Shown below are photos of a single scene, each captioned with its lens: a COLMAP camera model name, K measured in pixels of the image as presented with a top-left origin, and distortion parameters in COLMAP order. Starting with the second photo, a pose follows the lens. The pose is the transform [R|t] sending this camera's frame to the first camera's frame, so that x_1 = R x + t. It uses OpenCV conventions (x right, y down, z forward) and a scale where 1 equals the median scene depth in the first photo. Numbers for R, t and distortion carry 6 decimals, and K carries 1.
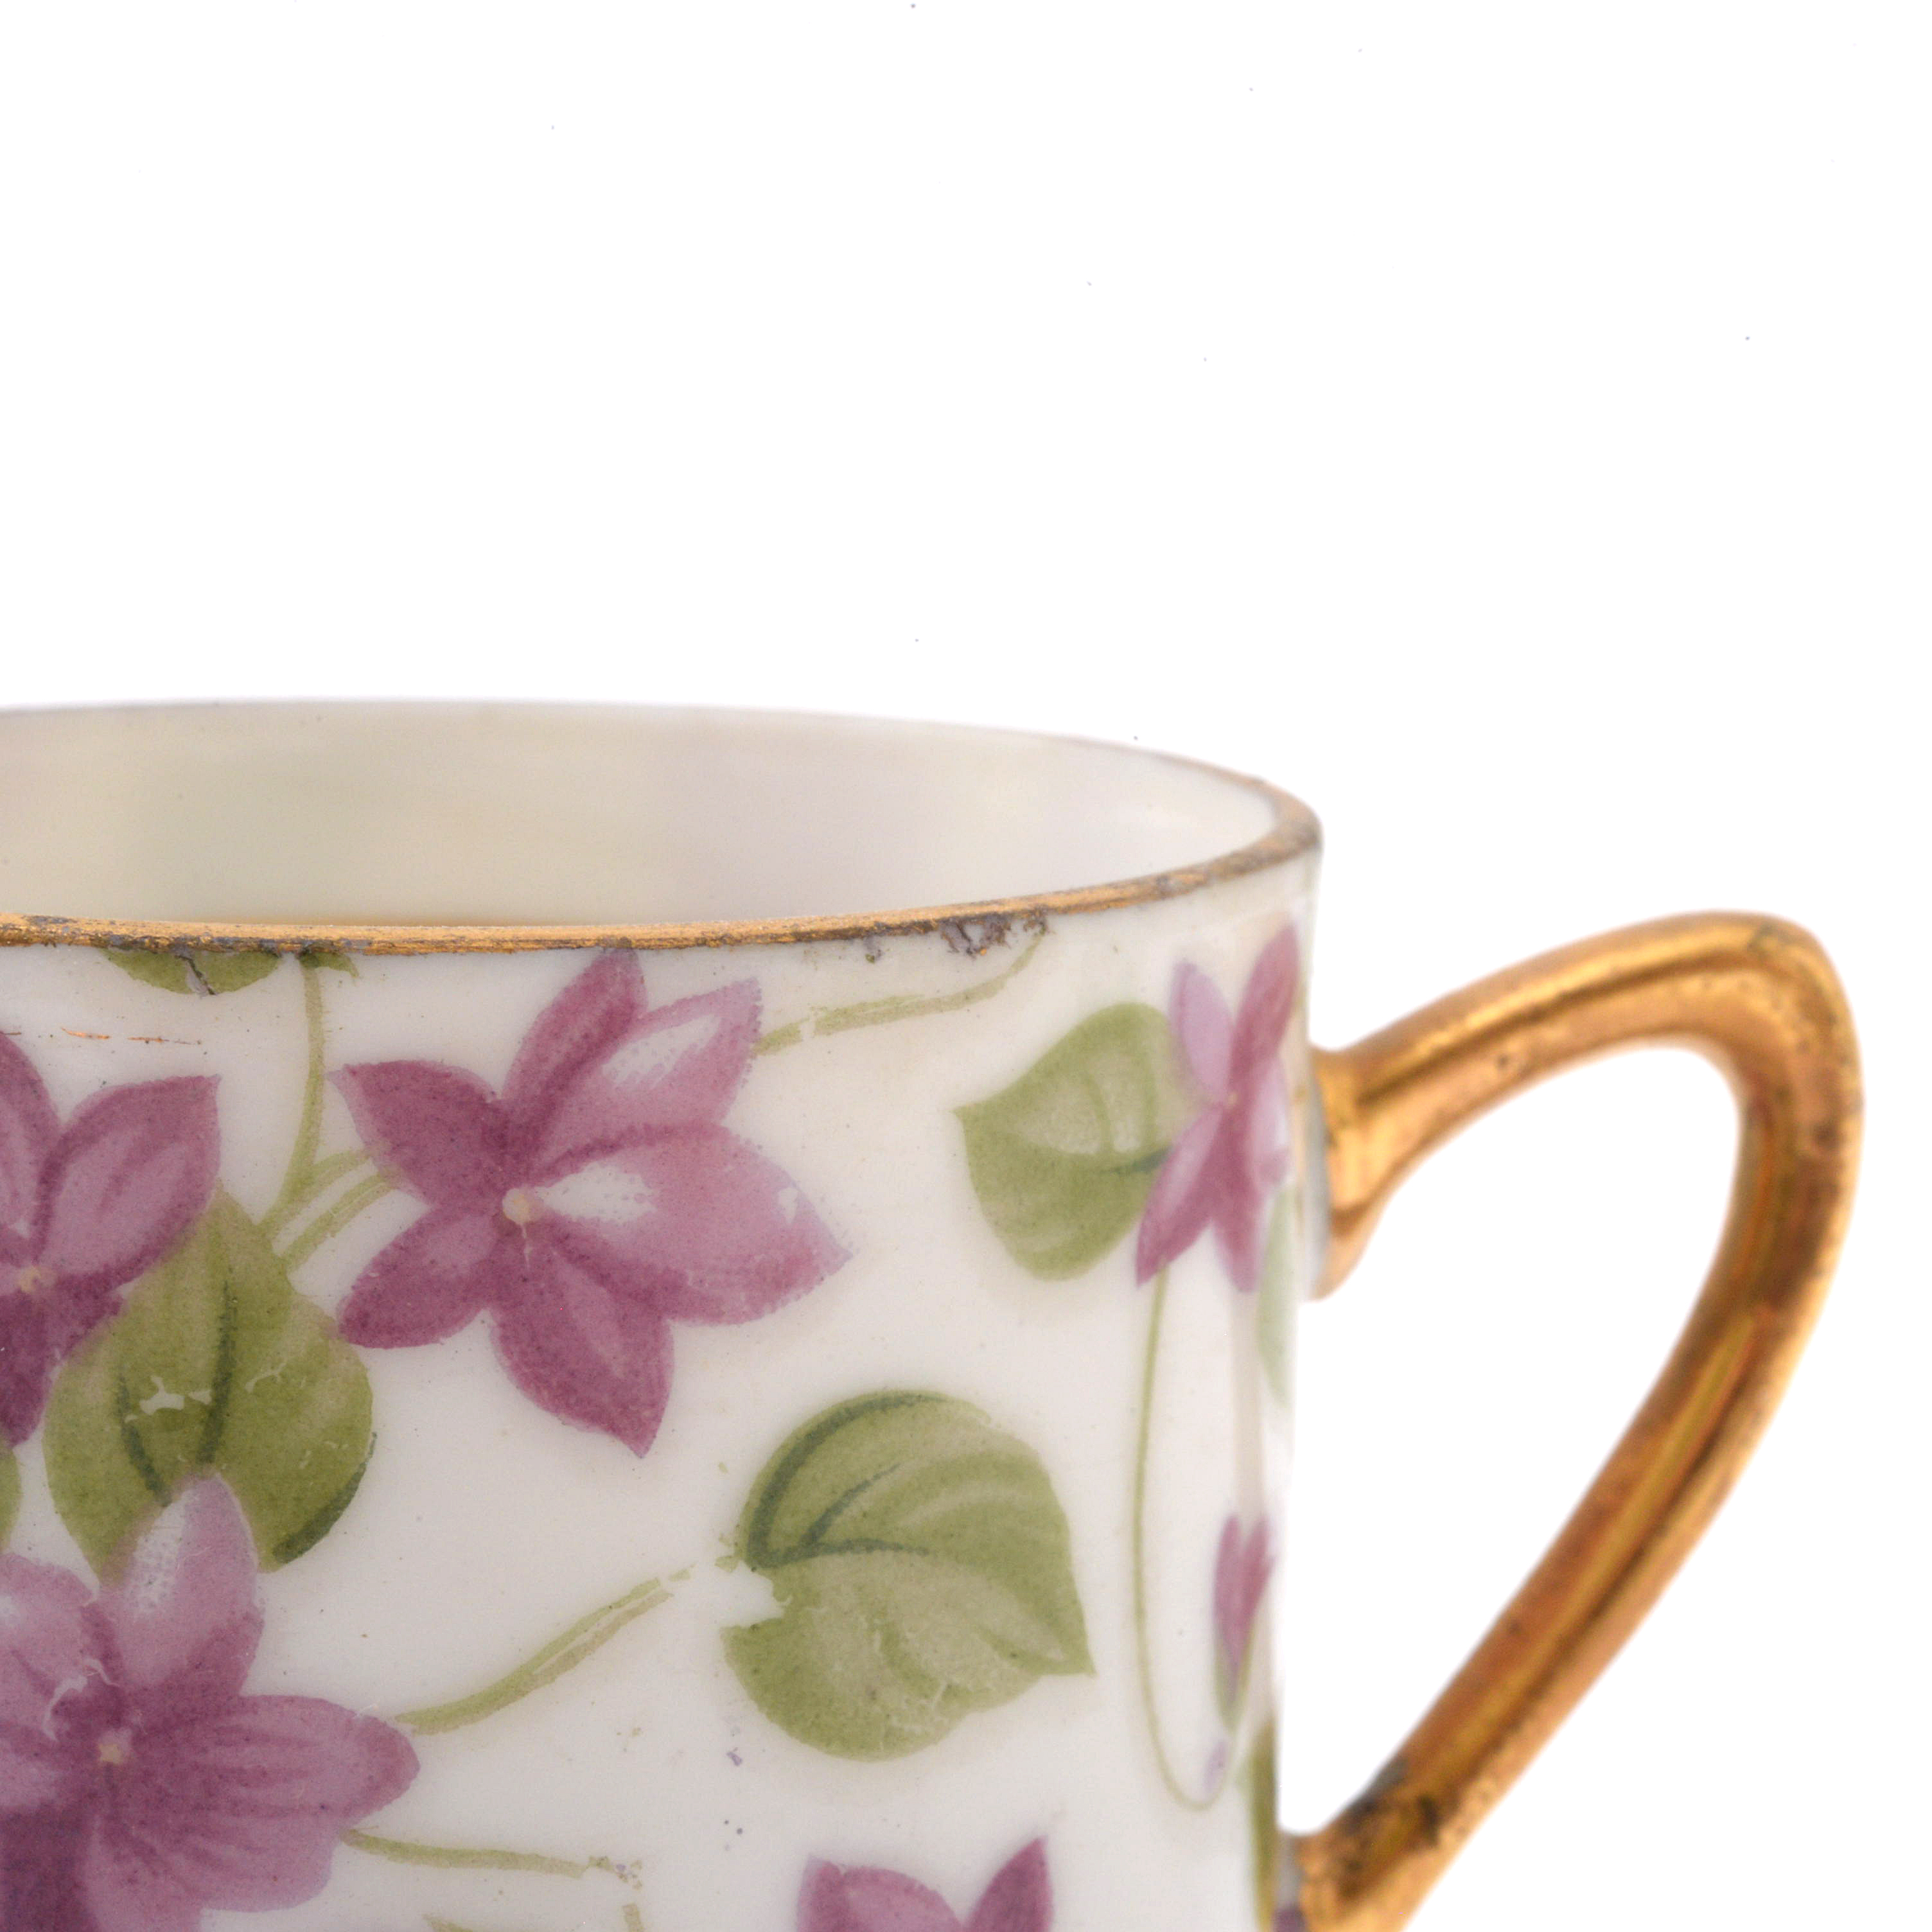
lens RADIAL K [[5221.2, 0, 966.0], [0, 5221.2, 966.0], [0, 0, 1]] dist [-0.062450, 0.553858]
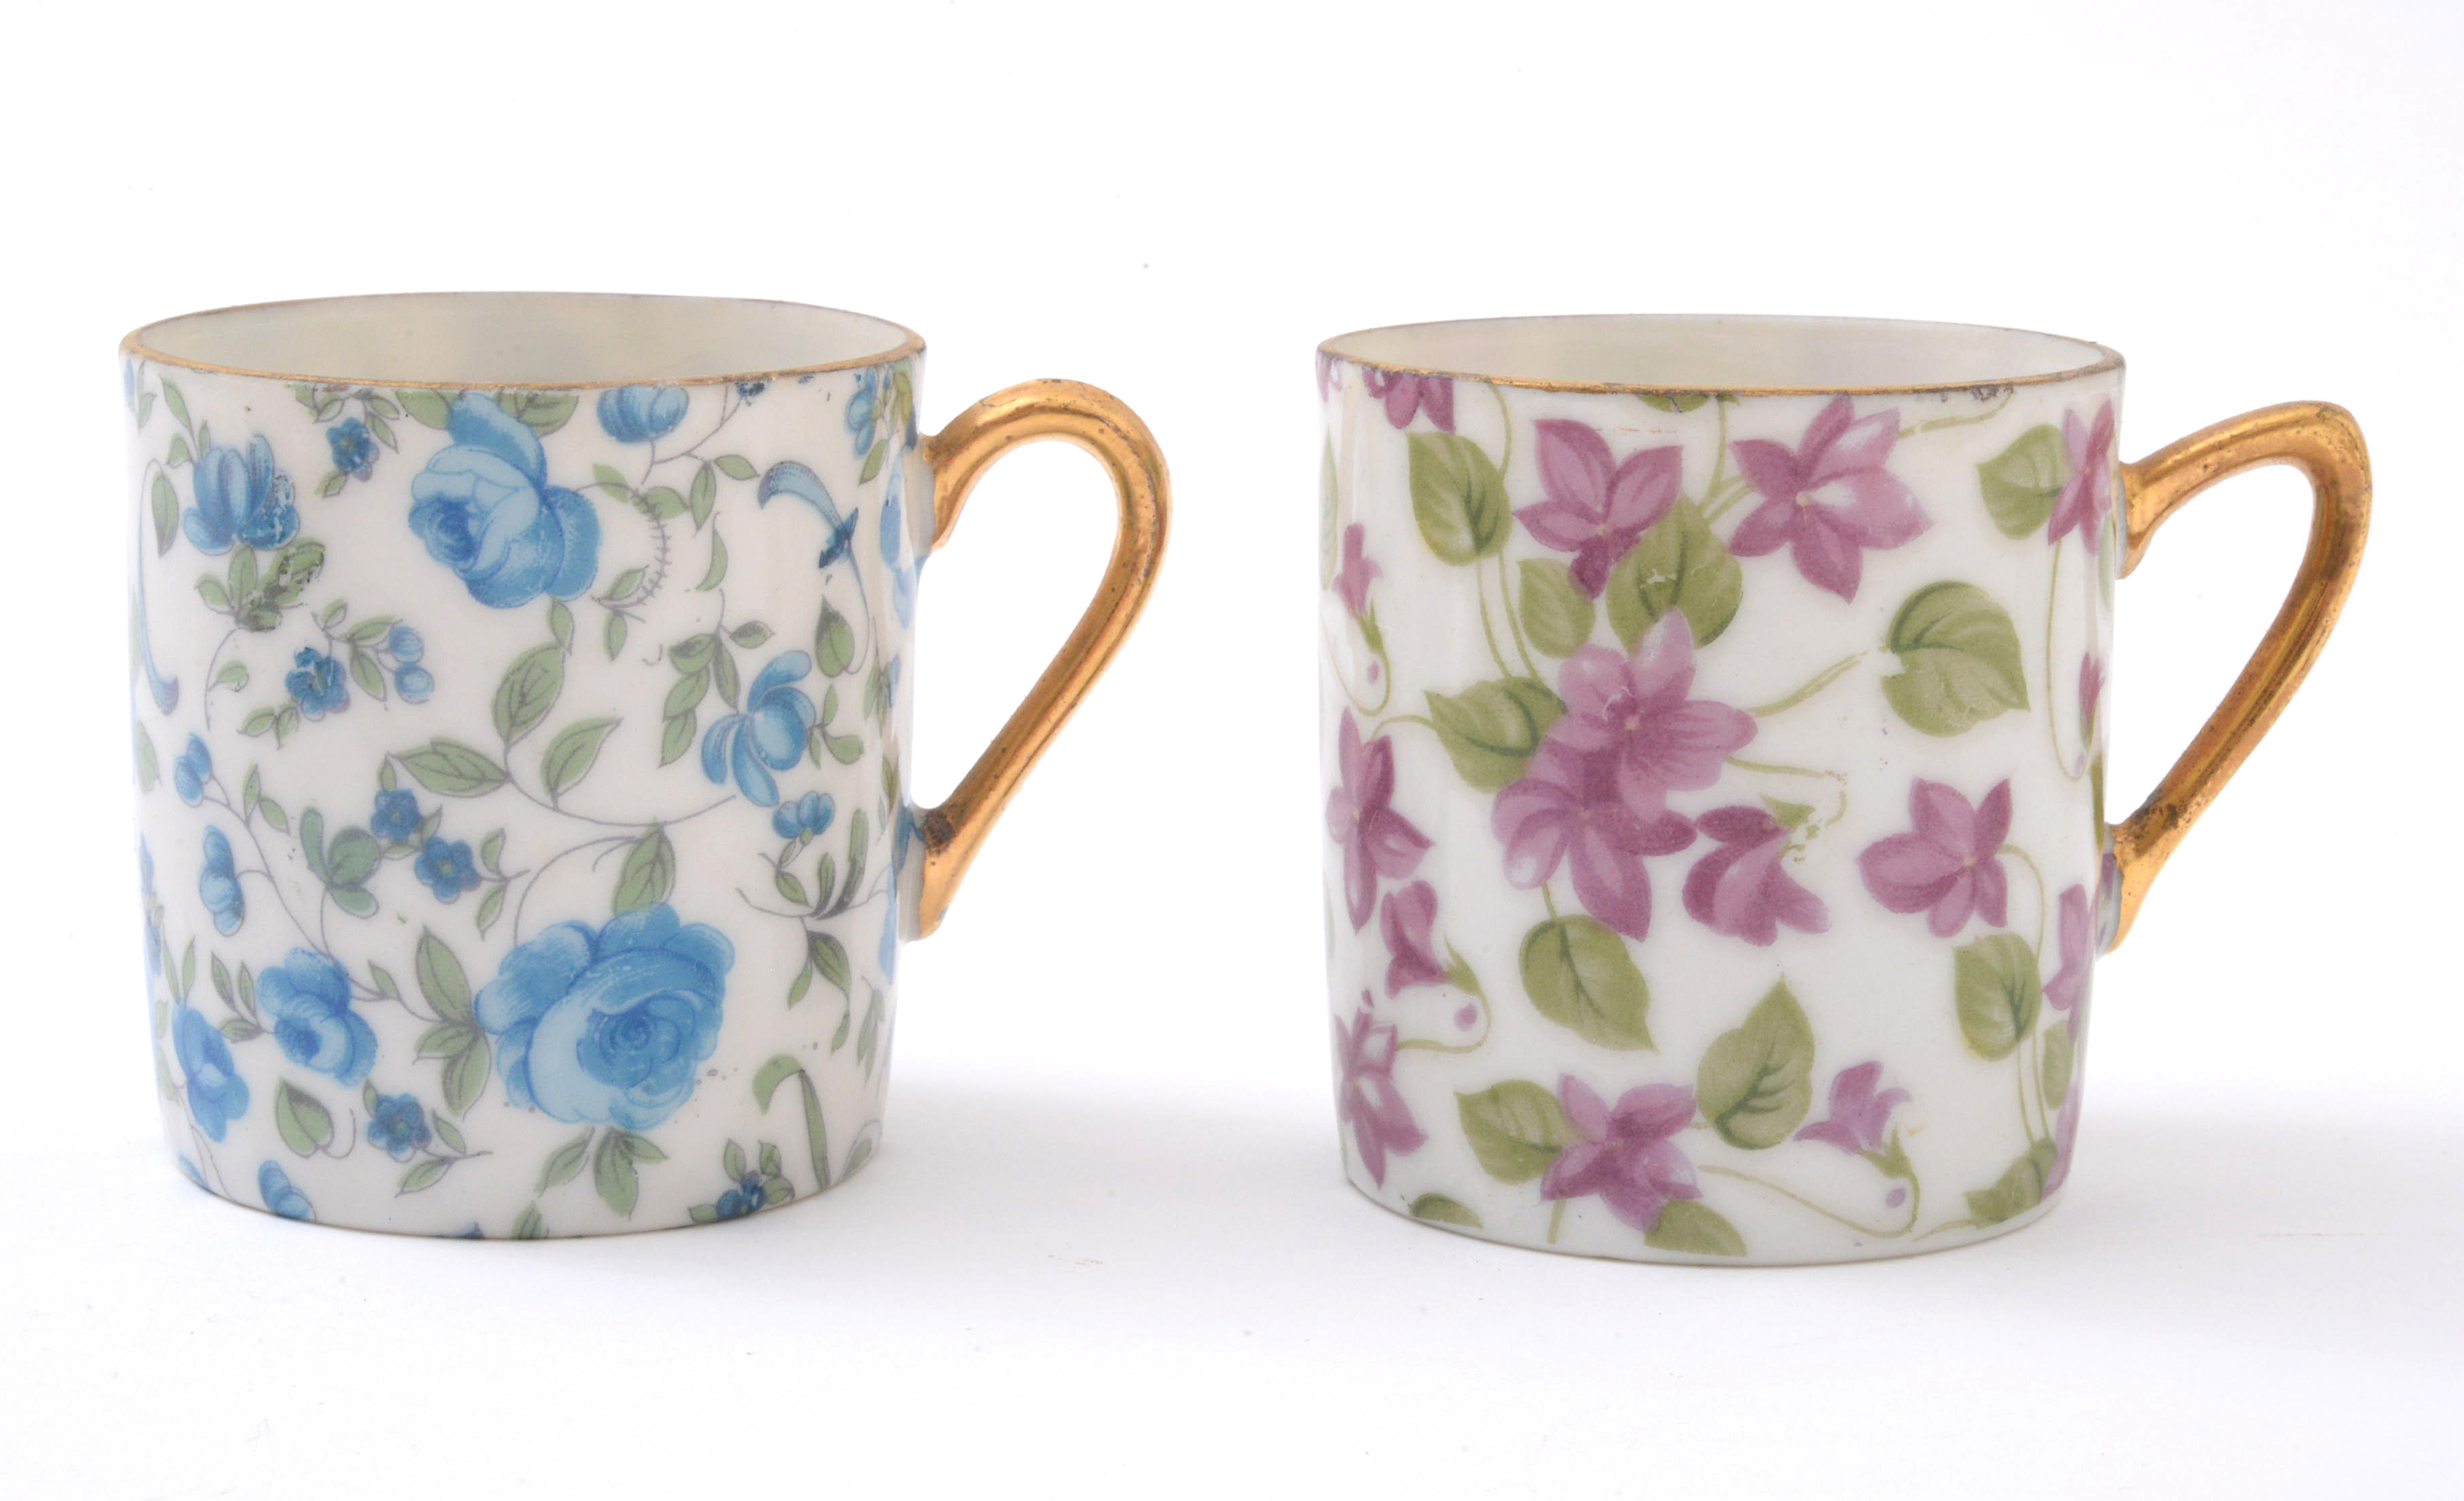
lens RADIAL K [[5463.8, 0, 1233.0], [0, 5463.8, 617.9], [0, 0, 1]] dist [-0.013579, -0.005767]
pose [[0.996804, 0.000779, -0.079885, -0.143511], [-0.002576, 0.999746, -0.022388, 0.156436], [0.079847, 0.022522, 0.996553, -1.557059]]
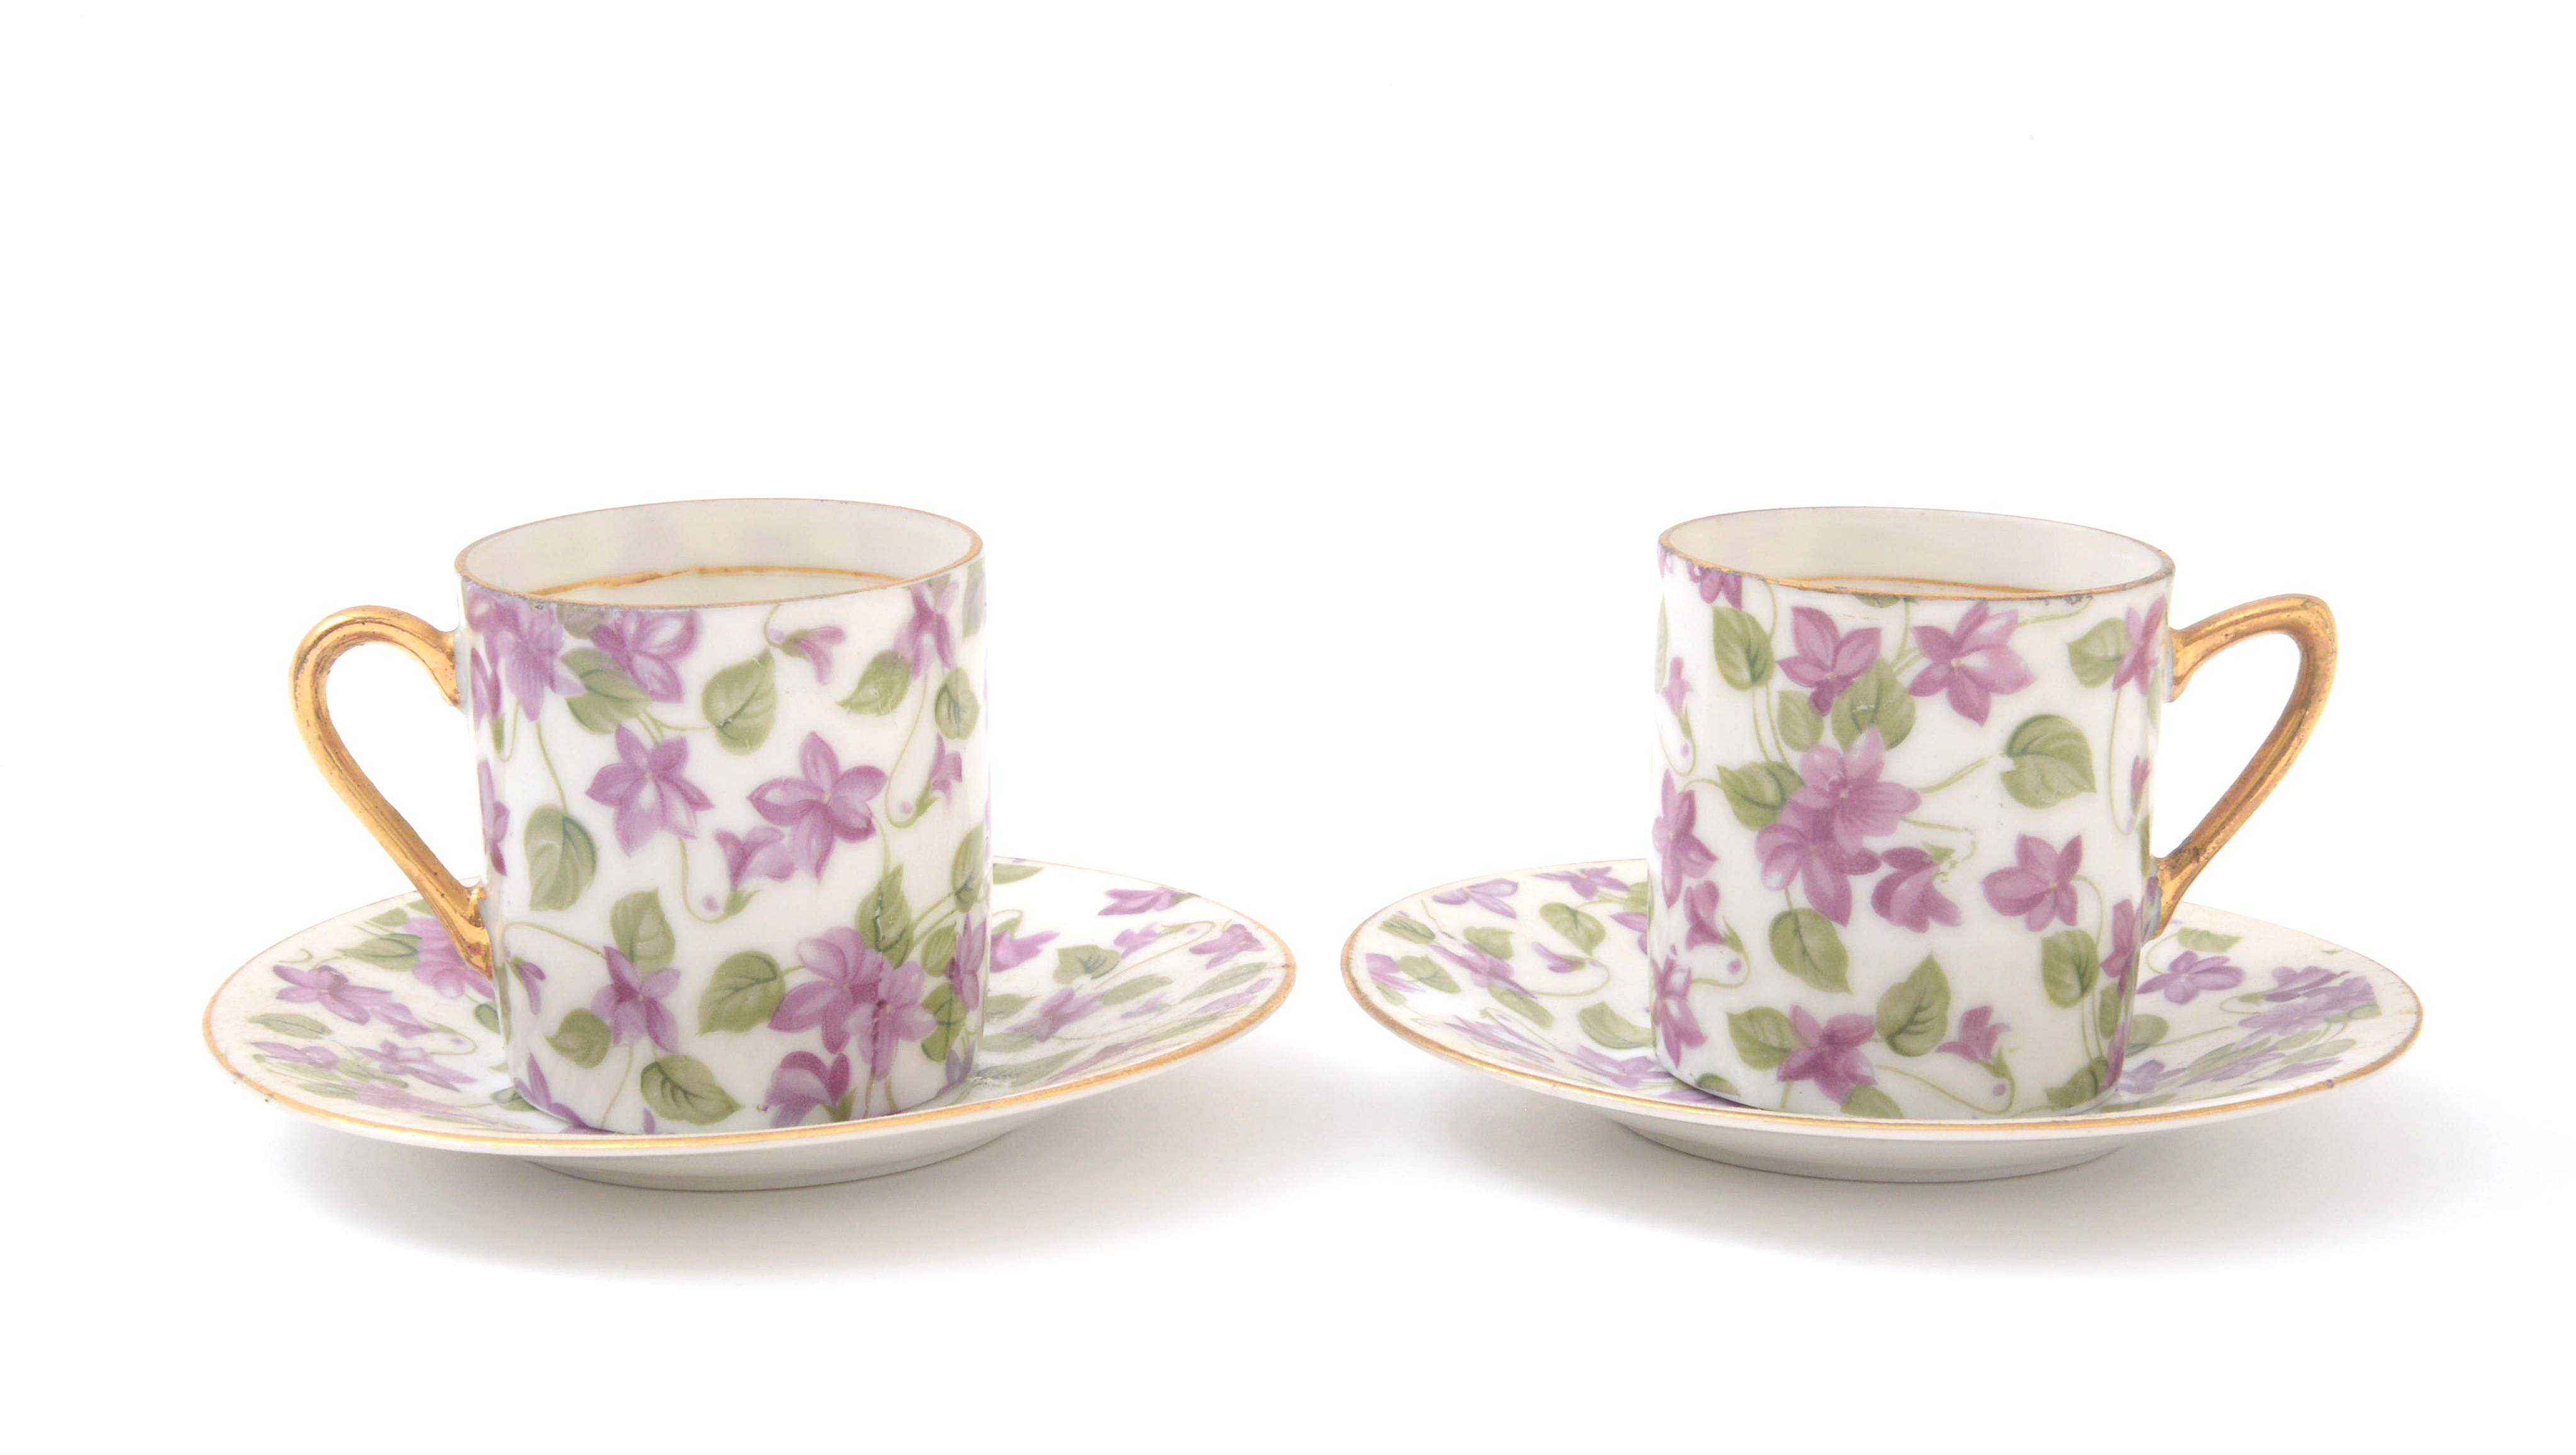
lens RADIAL K [[6725.2, 0, 1288.0], [0, 6725.2, 727.5], [0, 0, 1]] dist [0.796925, -0.063263]
pose [[0.993135, 0.044764, -0.108070, -0.028165], [-0.039674, 0.998020, 0.048807, -0.135643], [0.110041, -0.044184, 0.992944, -4.147313]]
